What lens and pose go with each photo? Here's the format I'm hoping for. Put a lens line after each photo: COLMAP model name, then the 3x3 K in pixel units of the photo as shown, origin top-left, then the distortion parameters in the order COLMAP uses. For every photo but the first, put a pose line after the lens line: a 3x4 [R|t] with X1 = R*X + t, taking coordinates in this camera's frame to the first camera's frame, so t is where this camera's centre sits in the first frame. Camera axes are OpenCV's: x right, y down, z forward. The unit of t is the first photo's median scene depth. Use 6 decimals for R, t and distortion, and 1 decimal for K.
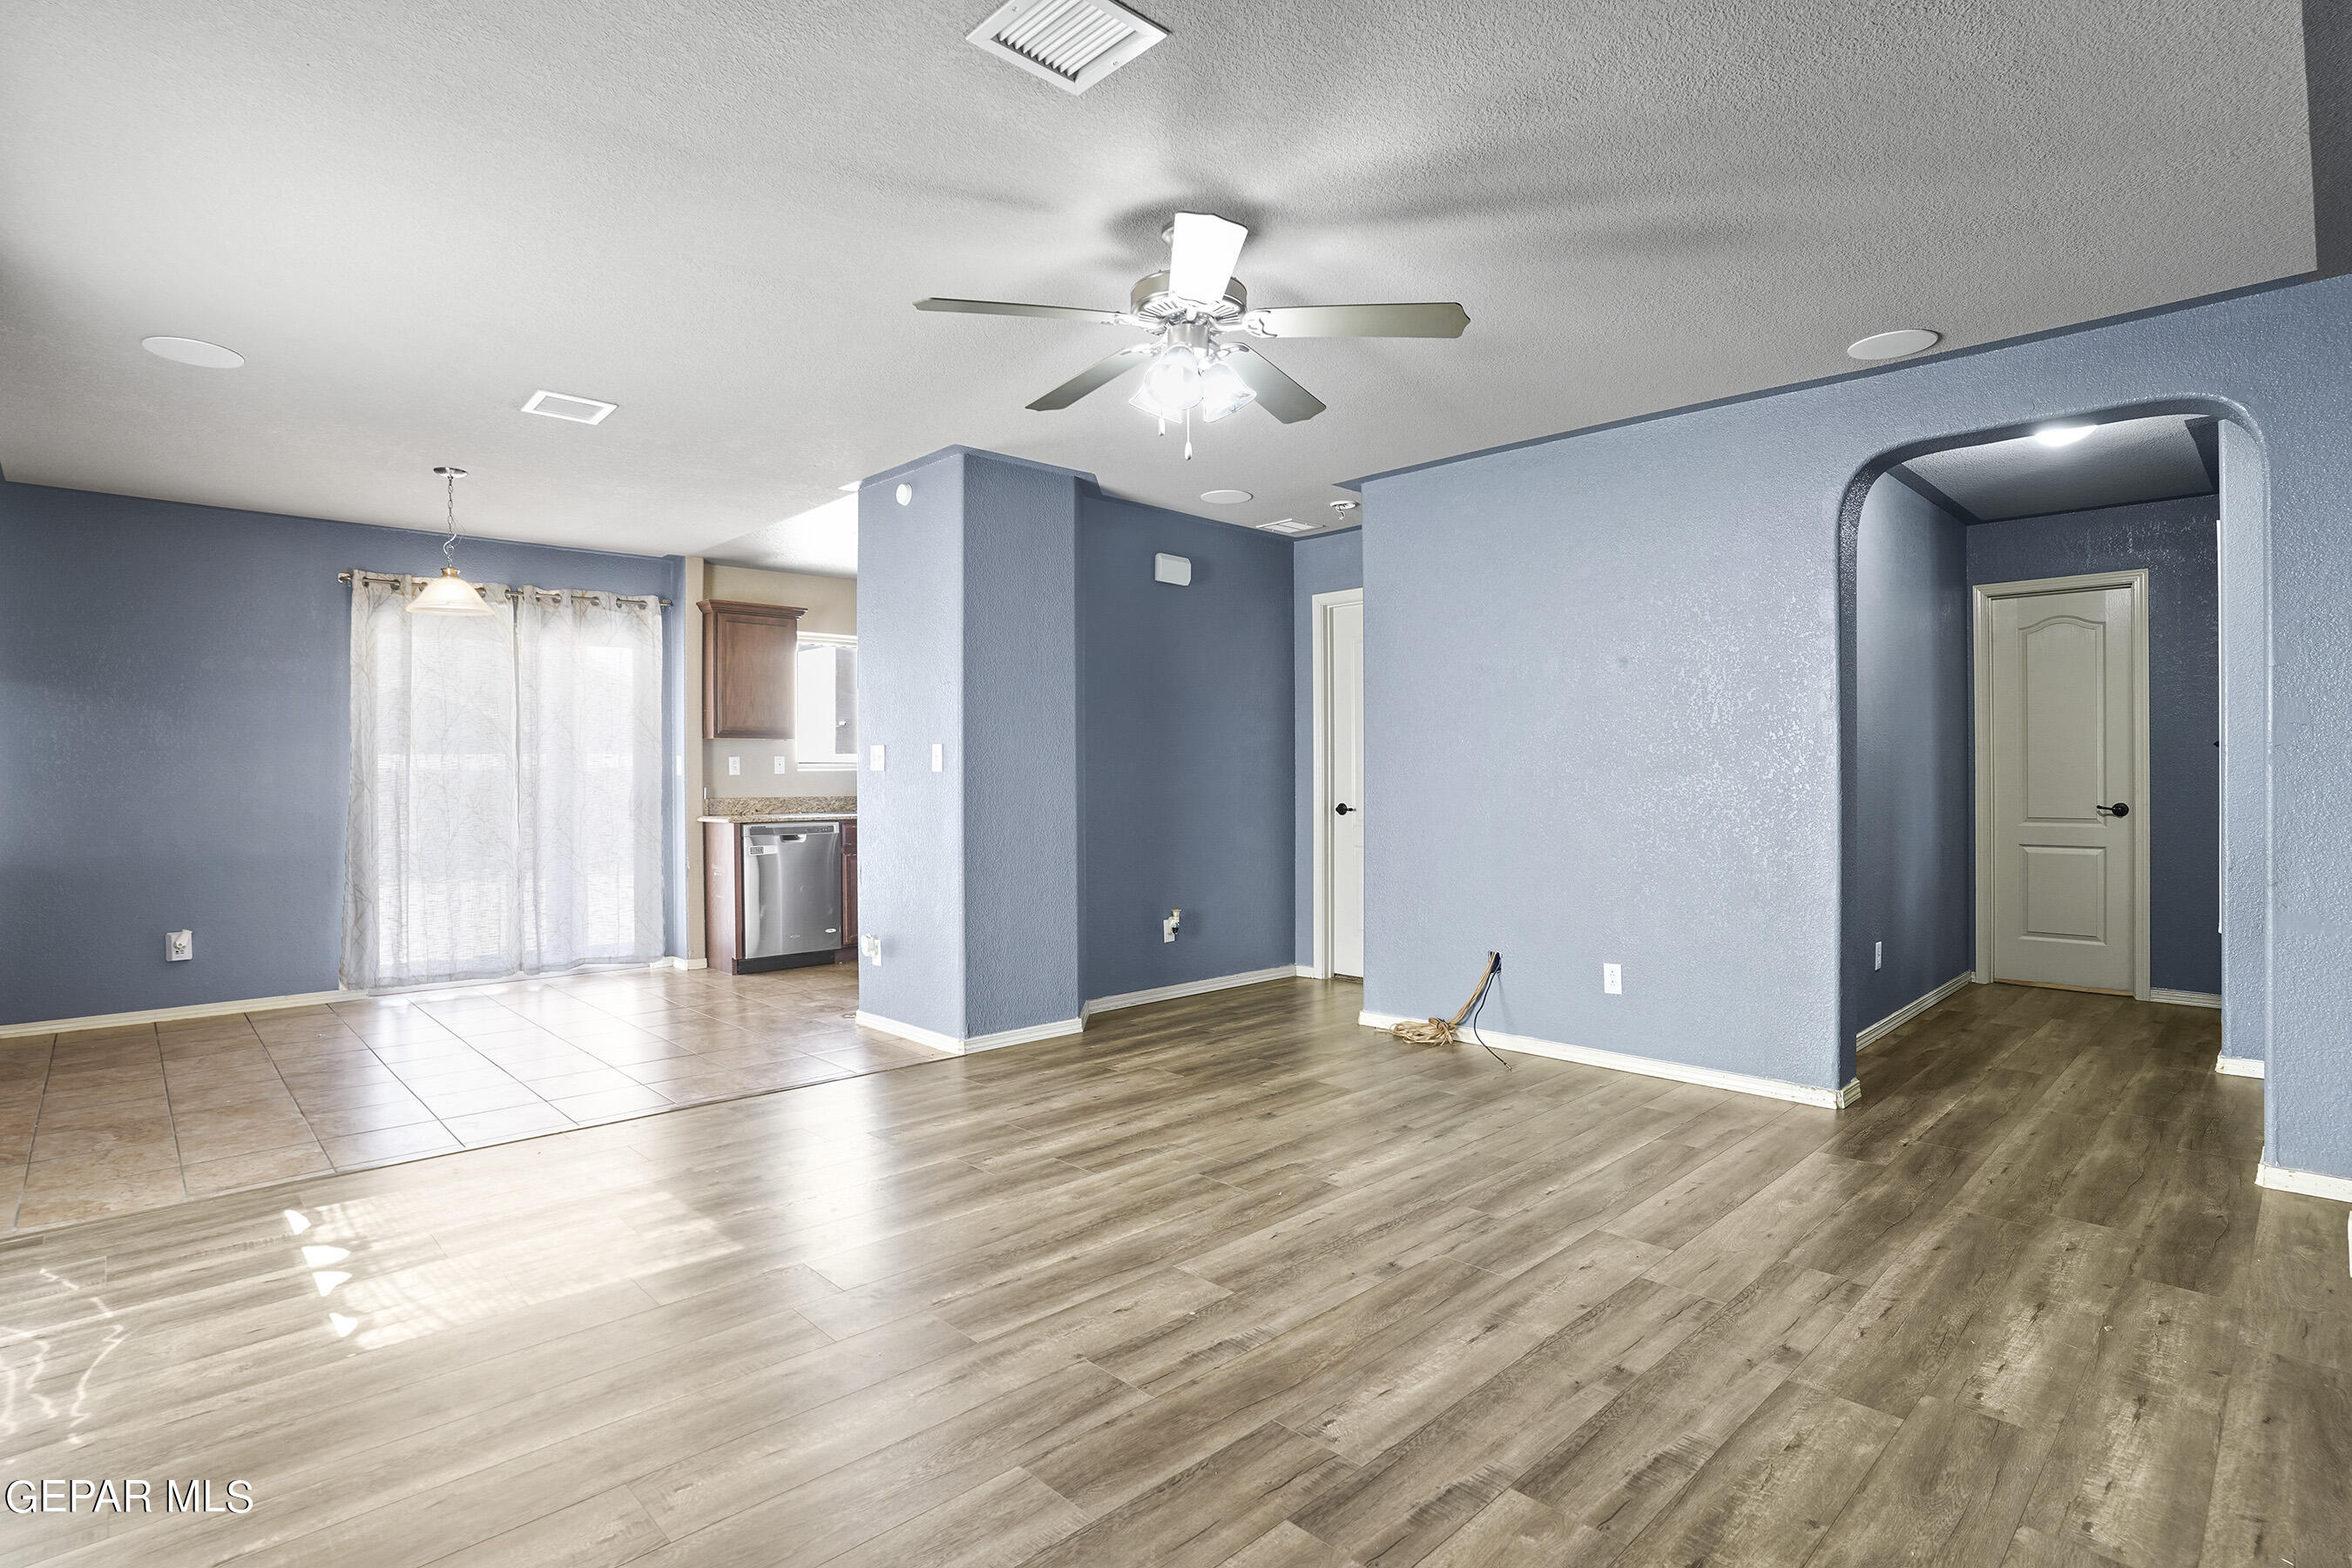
lens RADIAL K [[1186.9, 0, 1178.1], [0, 1186.9, 773.6], [0, 0, 1]] dist [-0.071968, 0.038162]
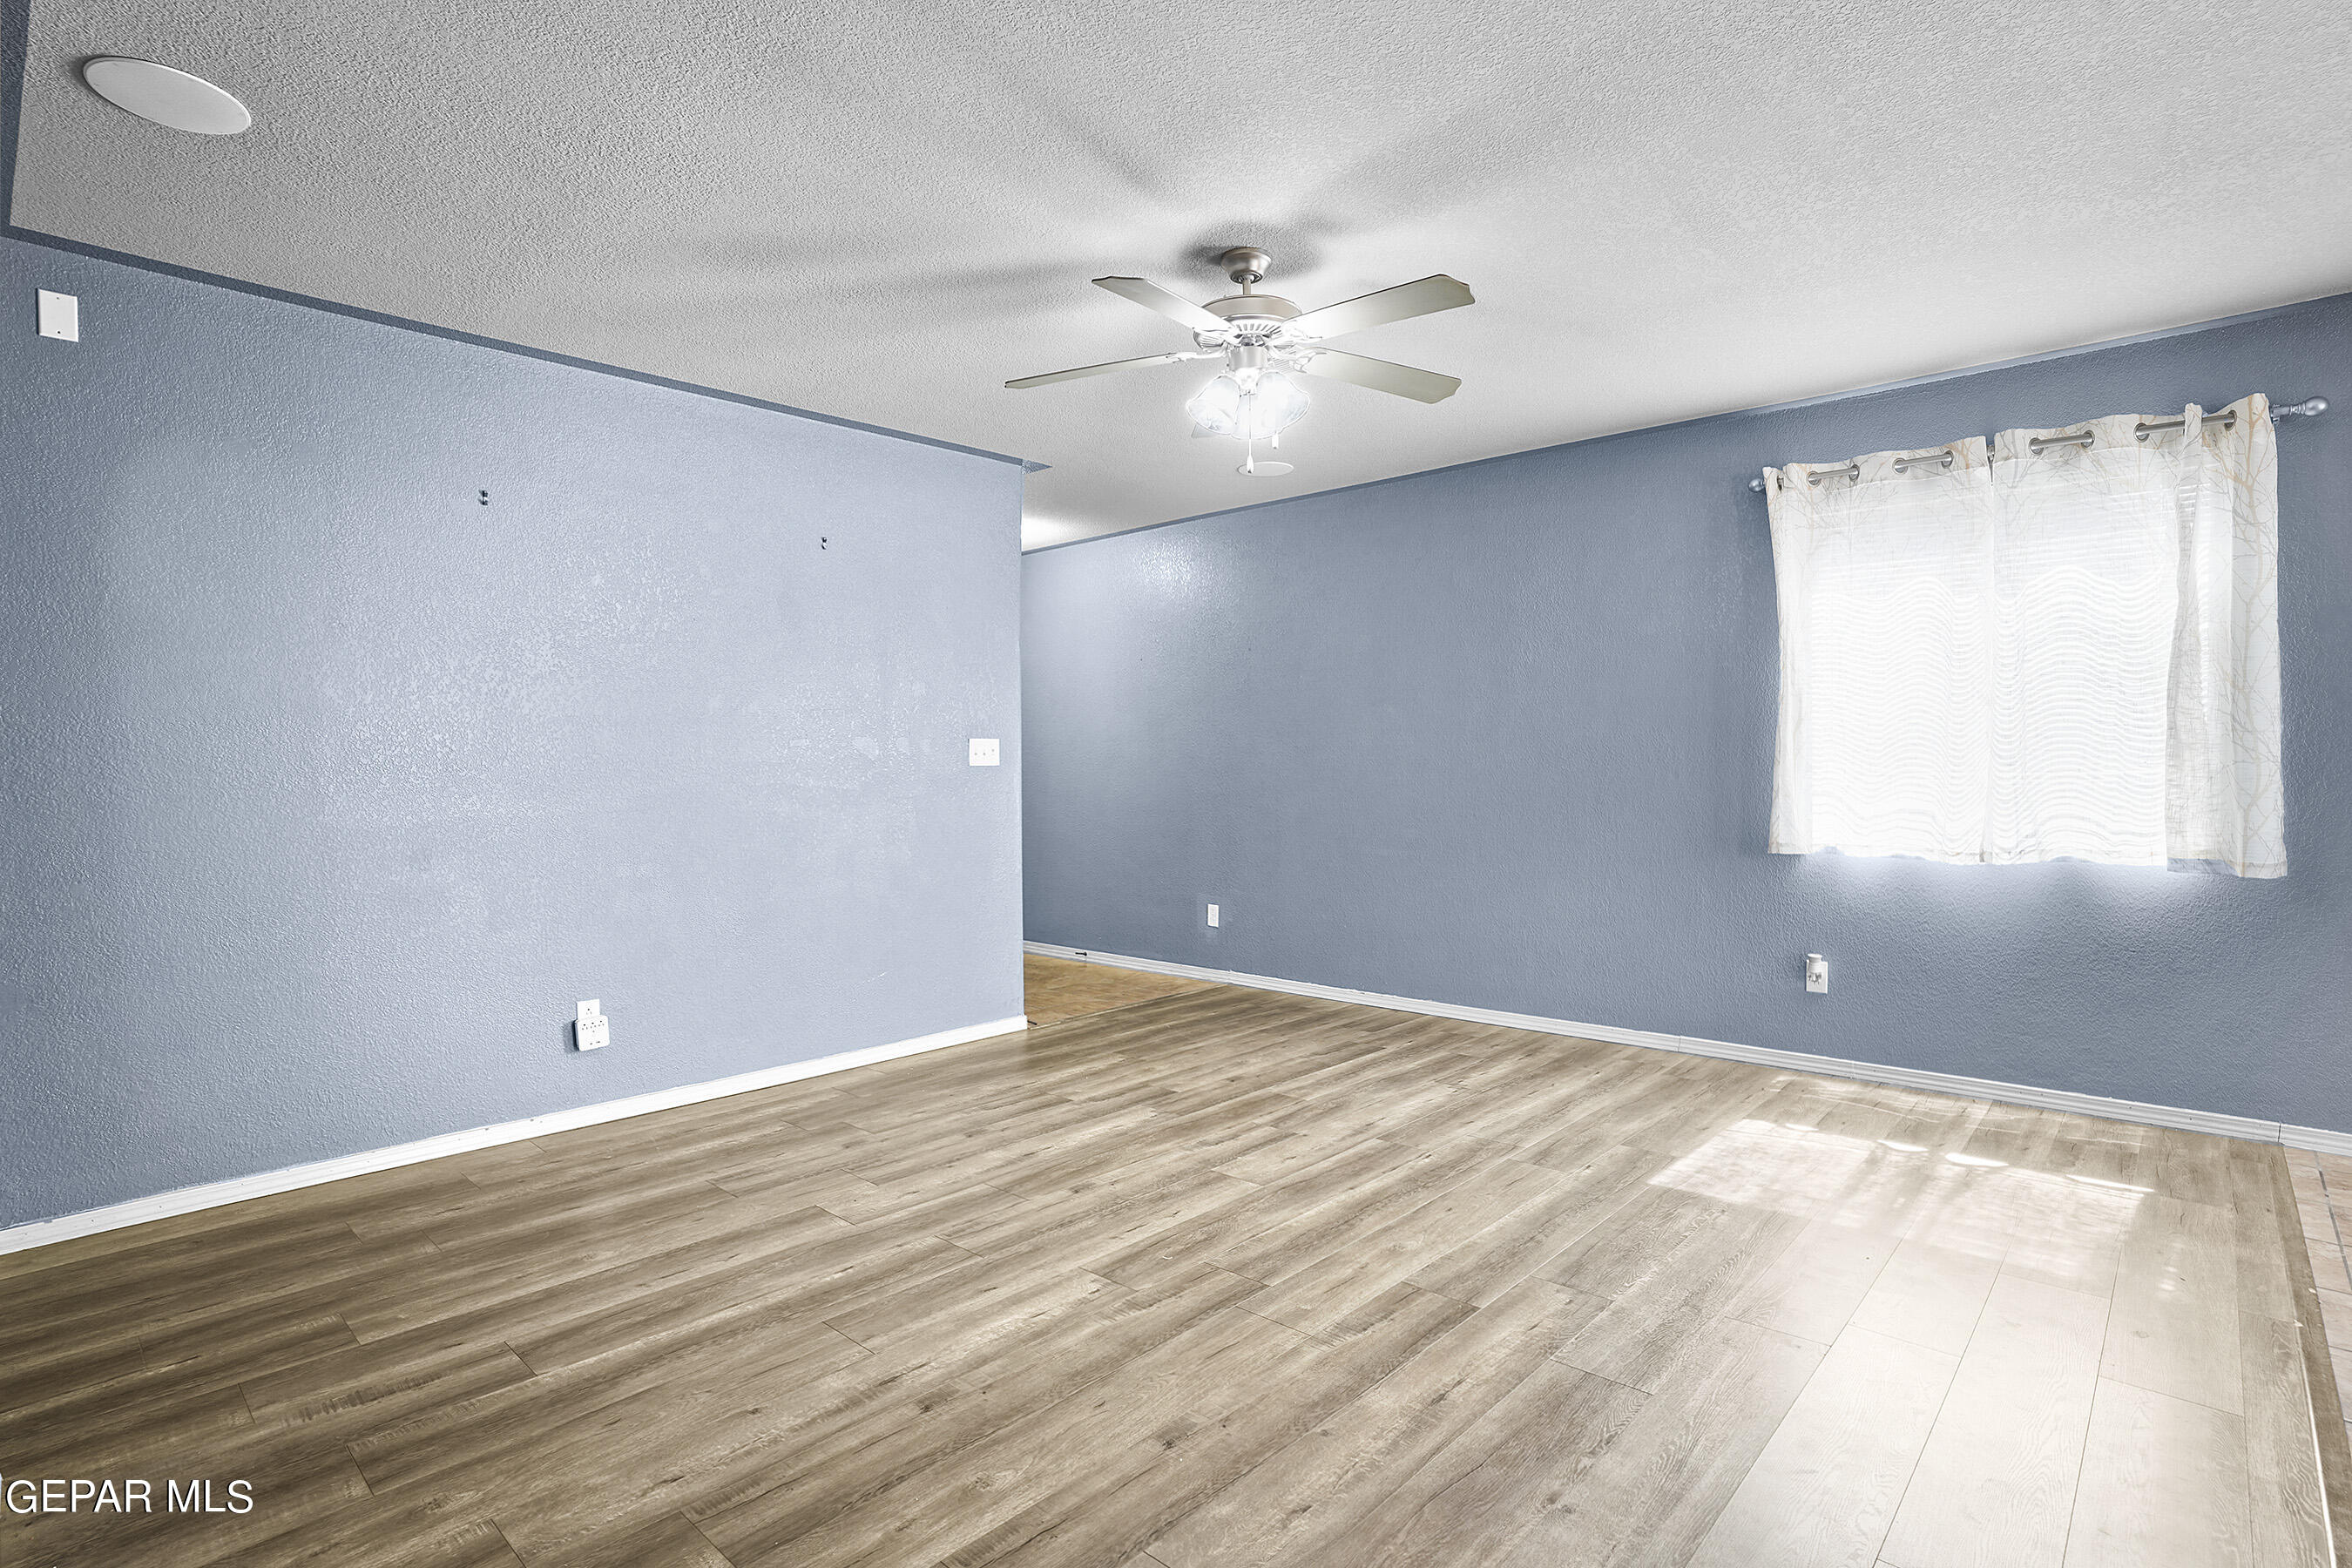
lens RADIAL K [[1142.2, 0, 1164.6], [0, 1142.2, 770.7], [0, 0, 1]] dist [-0.065616, 0.019162]
pose [[-0.998946, 0.014152, -0.043658, 0.127413], [0.014206, 0.999899, -0.000906, 0.003833], [0.043641, -0.001525, -0.999046, 1.956345]]
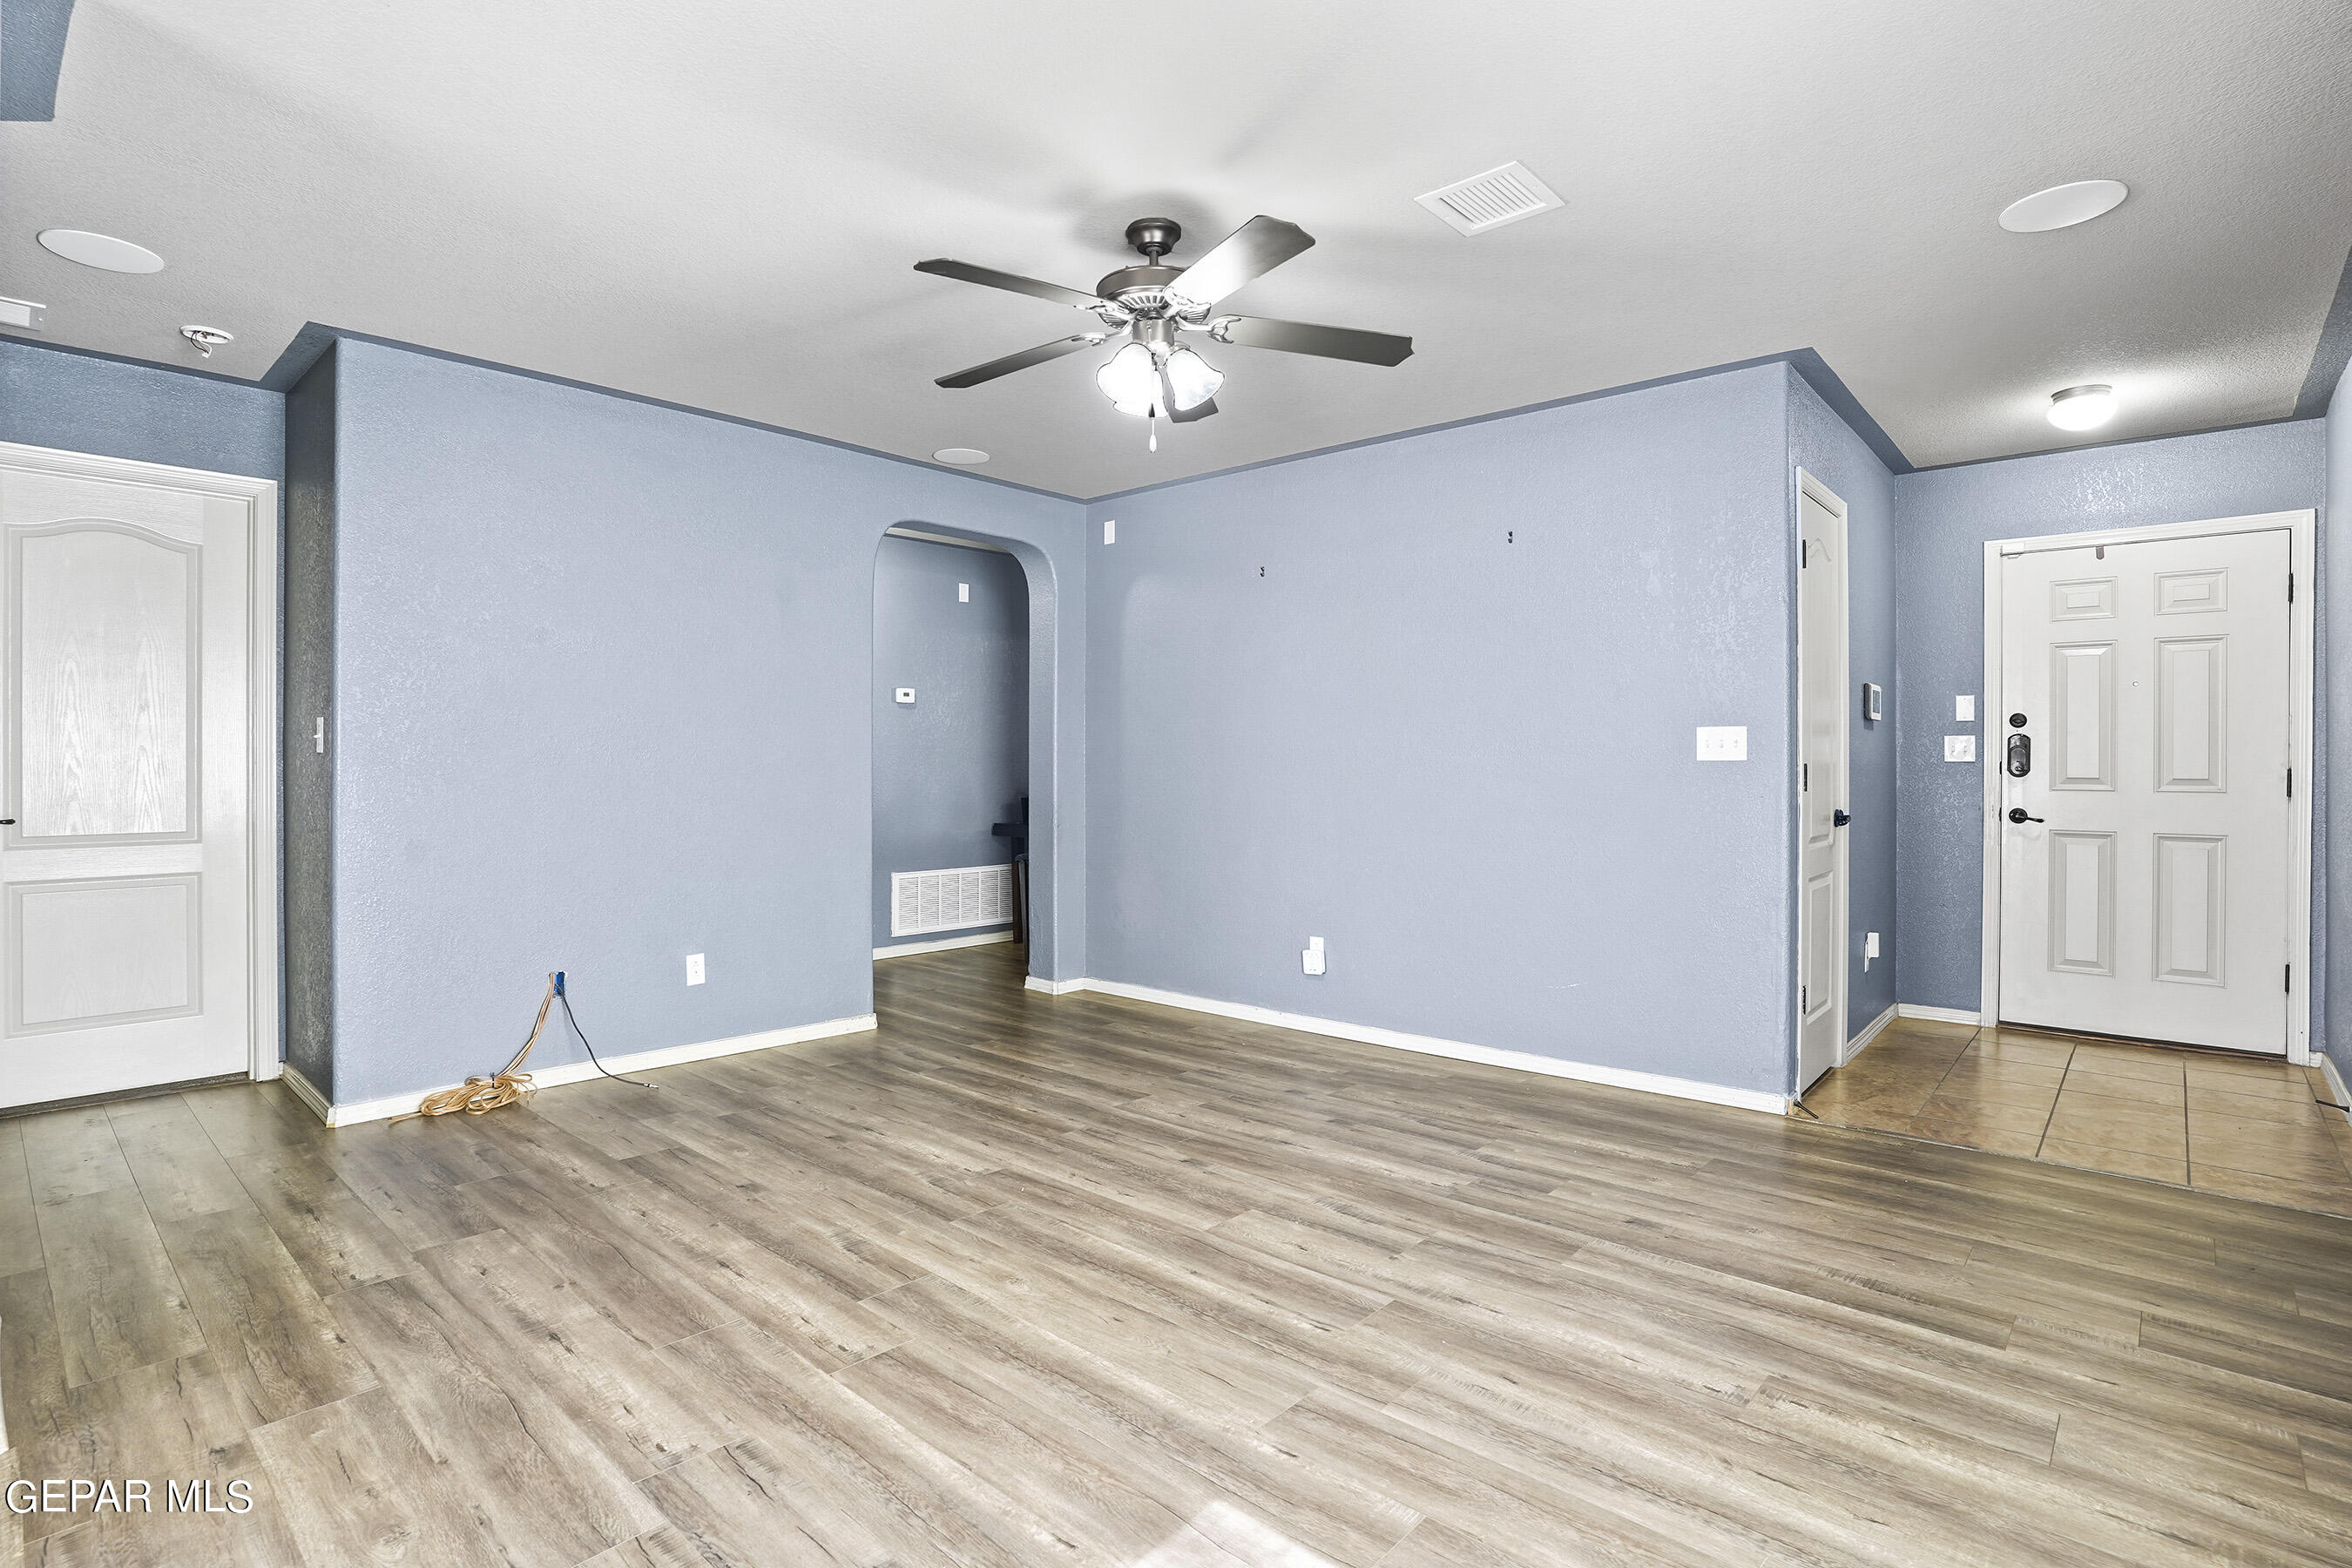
lens RADIAL K [[1142.2, 0, 1164.6], [0, 1142.2, 770.7], [0, 0, 1]] dist [-0.065616, 0.019162]
pose [[-0.064366, 0.002475, 0.997923, -0.934378], [-0.003653, 0.999990, -0.002715, 0.008561], [-0.997920, -0.003820, -0.064357, 1.012132]]
